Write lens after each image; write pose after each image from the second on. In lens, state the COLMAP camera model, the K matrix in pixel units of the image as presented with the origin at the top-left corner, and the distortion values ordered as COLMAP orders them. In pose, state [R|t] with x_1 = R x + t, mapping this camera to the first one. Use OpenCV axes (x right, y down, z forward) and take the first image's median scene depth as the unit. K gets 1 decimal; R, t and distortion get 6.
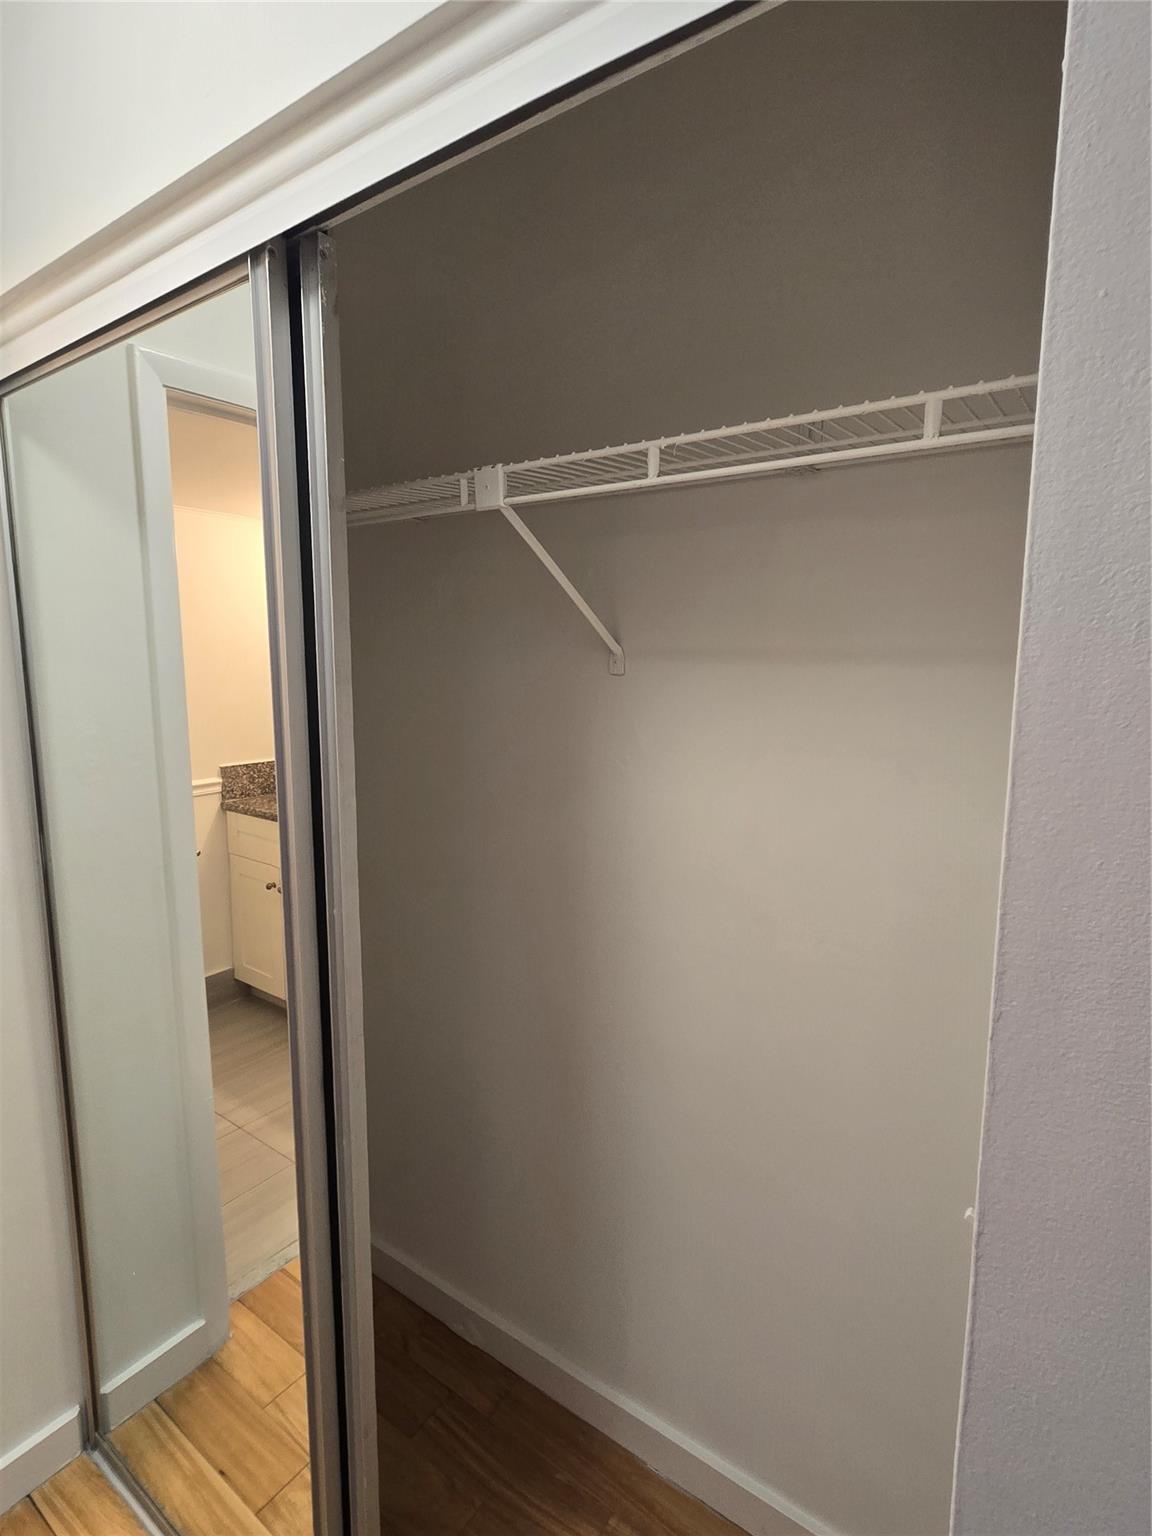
lens RADIAL K [[770.3, 0, 576.0], [0, 770.3, 768.0], [0, 0, 1]] dist [-0.001705, 0.000851]
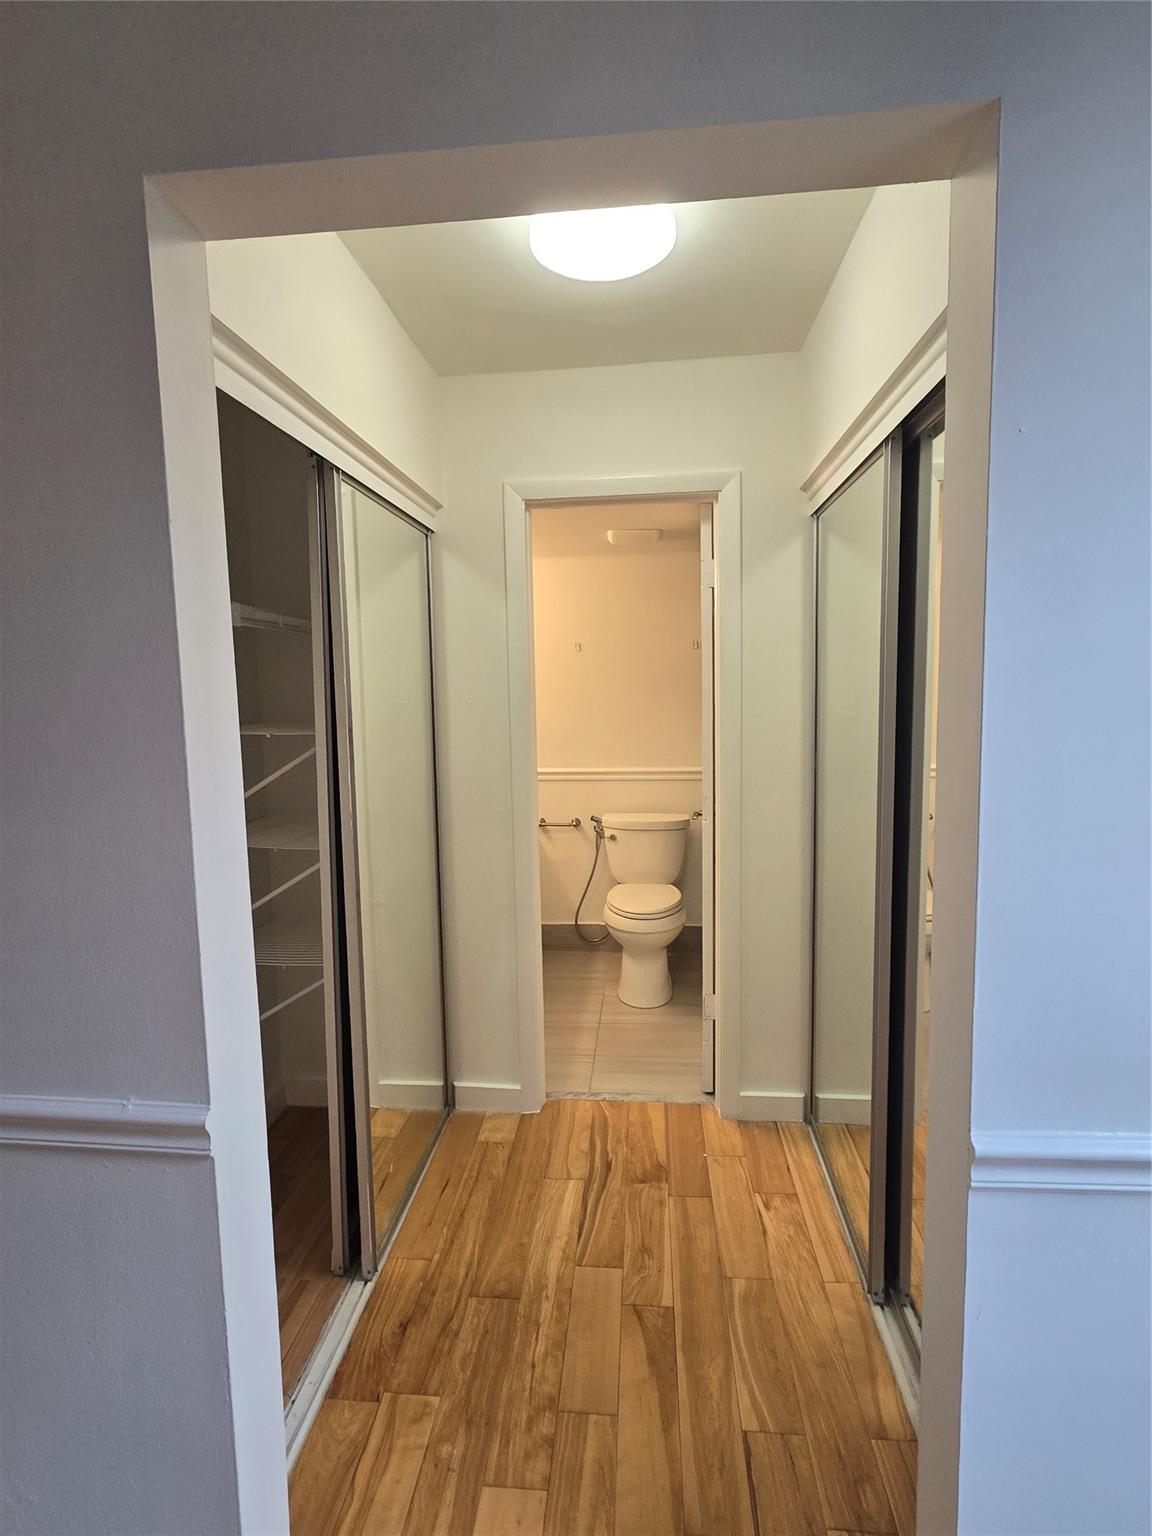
lens RADIAL K [[770.3, 0, 576.0], [0, 770.3, 768.0], [0, 0, 1]] dist [-0.001705, 0.000851]
pose [[0.496135, 0.076308, -0.864885, 0.535157], [-0.092979, 0.995072, 0.034458, 0.096652], [0.863252, 0.063321, 0.500785, -0.347402]]
